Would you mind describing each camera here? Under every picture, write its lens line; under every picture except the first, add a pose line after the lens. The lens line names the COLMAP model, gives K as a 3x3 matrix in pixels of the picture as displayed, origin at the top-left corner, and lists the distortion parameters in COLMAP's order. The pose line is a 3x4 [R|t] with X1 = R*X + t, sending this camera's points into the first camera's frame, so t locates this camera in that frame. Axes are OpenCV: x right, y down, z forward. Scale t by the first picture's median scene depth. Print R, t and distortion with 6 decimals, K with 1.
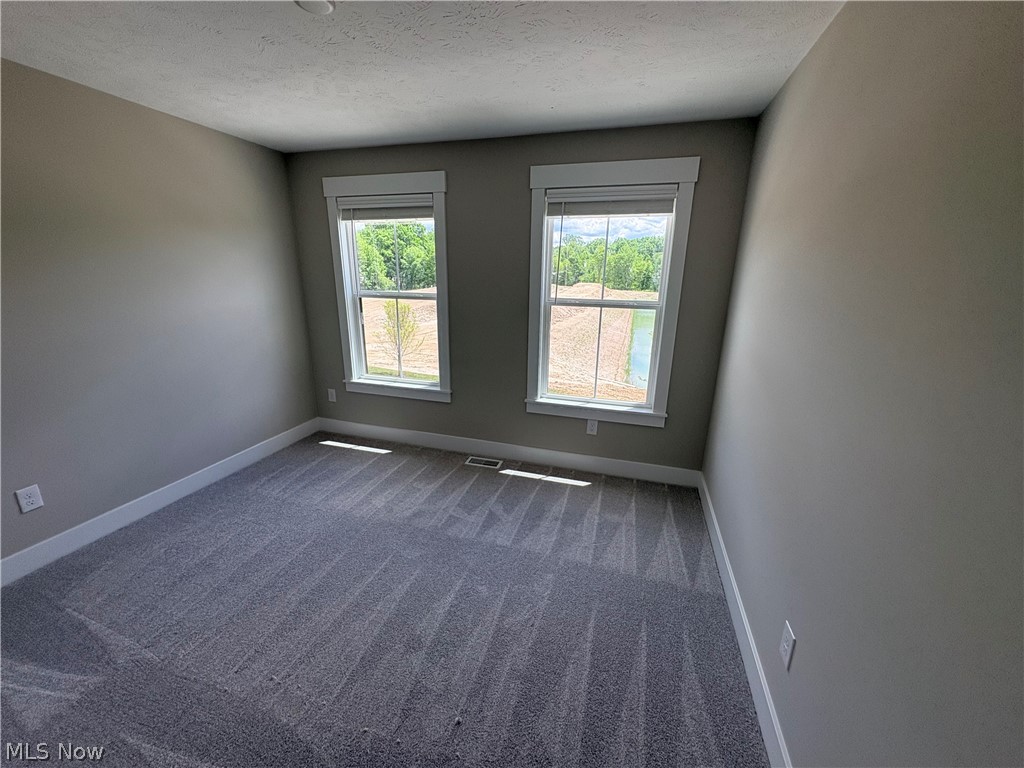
lens RADIAL K [[395.4, 0, 522.4], [0, 395.4, 377.2], [0, 0, 1]] dist [0.000844, 0.000206]
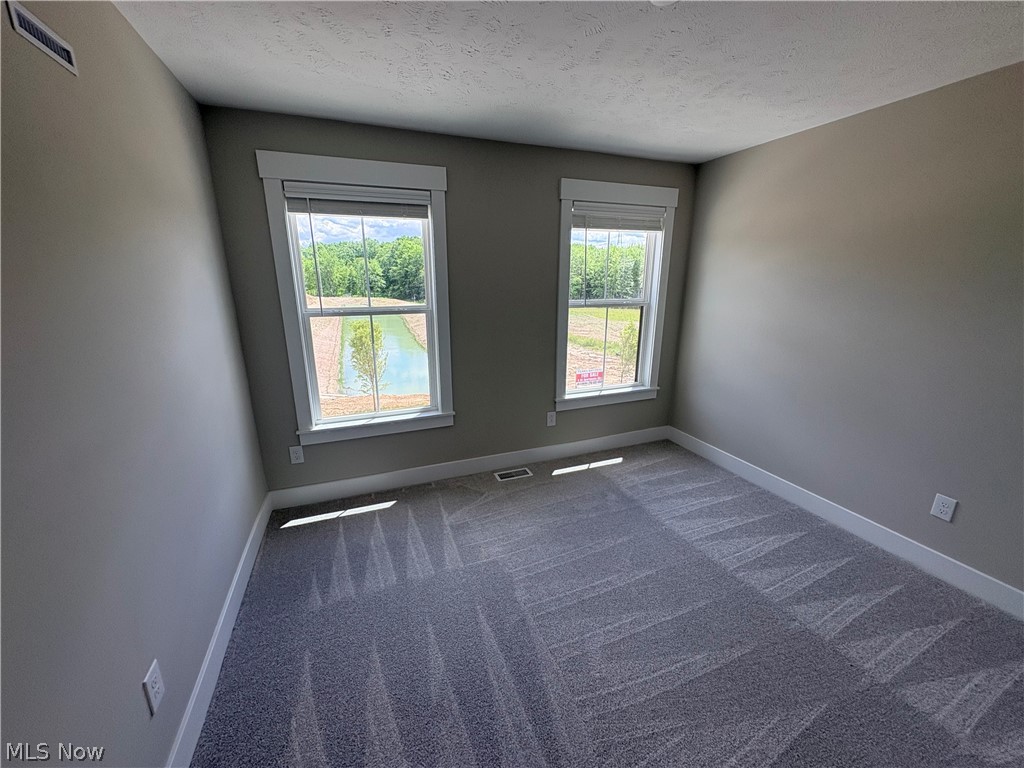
lens RADIAL K [[406.9, 0, 512.2], [0, 406.9, 384.4], [0, 0, 1]] dist [0.000726, 0.000753]
pose [[0.791077, -0.175496, 0.586002, -0.581559], [0.175534, 0.982801, 0.057366, -0.054274], [-0.585991, 0.057483, 0.808276, 0.162969]]
